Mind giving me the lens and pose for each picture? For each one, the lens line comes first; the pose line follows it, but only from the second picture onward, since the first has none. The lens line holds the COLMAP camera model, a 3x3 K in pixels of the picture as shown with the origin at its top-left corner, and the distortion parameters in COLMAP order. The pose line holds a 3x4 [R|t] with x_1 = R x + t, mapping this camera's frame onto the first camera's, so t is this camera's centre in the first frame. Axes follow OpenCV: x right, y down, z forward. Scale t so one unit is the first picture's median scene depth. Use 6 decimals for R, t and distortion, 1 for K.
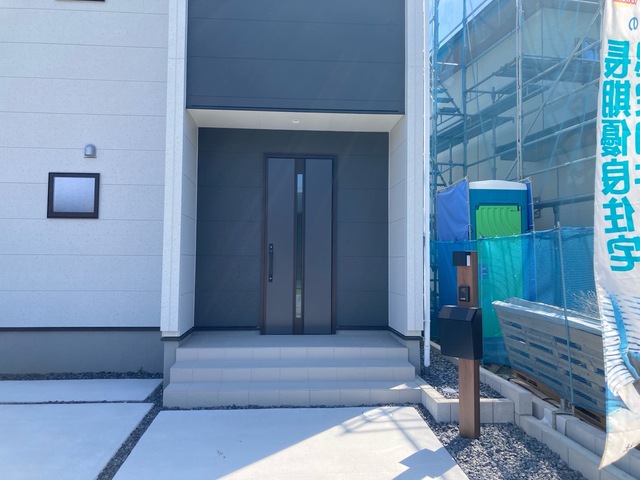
lens RADIAL K [[519.0, 0, 320.0], [0, 519.0, 240.0], [0, 0, 1]] dist [0.017679, -0.002766]
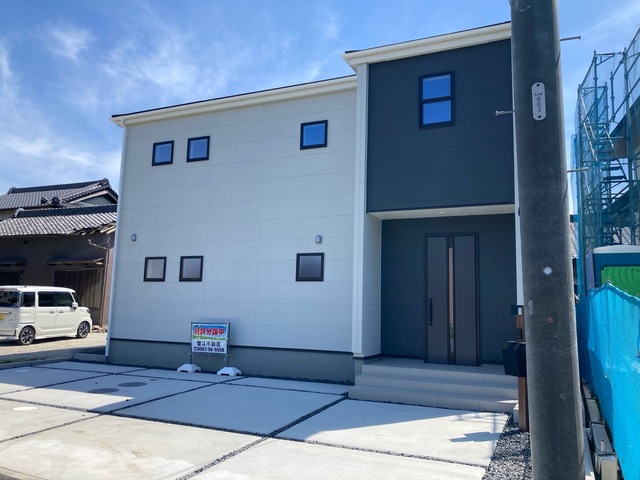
lens RADIAL K [[519.0, 0, 320.0], [0, 519.0, 240.0], [0, 0, 1]] dist [0.017679, -0.002766]
pose [[0.875588, -0.047249, -0.480743, 0.334183], [-0.000303, 0.995151, -0.098359, -0.010221], [0.483059, 0.086268, 0.871327, -0.397628]]
